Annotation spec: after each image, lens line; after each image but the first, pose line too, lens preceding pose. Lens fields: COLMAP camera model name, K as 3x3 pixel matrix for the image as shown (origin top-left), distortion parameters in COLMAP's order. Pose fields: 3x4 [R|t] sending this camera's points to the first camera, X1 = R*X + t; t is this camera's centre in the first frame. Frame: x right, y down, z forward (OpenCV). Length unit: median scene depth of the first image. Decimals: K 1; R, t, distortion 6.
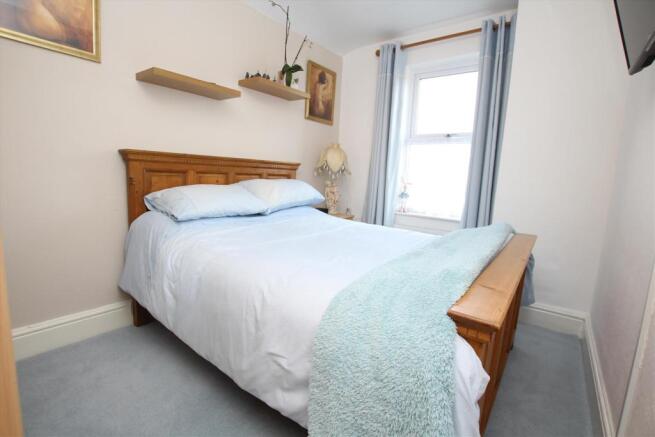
lens RADIAL K [[310.9, 0, 324.0], [0, 310.9, 216.2], [0, 0, 1]] dist [-0.021490, -0.000018]
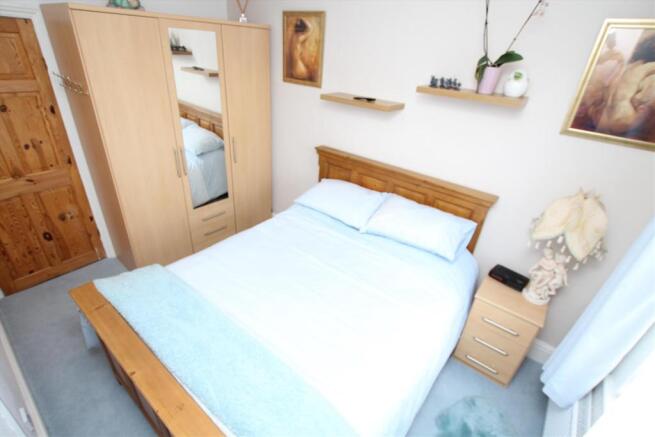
lens RADIAL K [[310.9, 0, 324.0], [0, 310.9, 216.2], [0, 0, 1]] dist [-0.021490, -0.000018]
pose [[-0.006758, 0.442159, -0.896911, 0.750130], [-0.193656, 0.879373, 0.434972, -0.496882], [0.981046, 0.176632, 0.079684, 0.810685]]
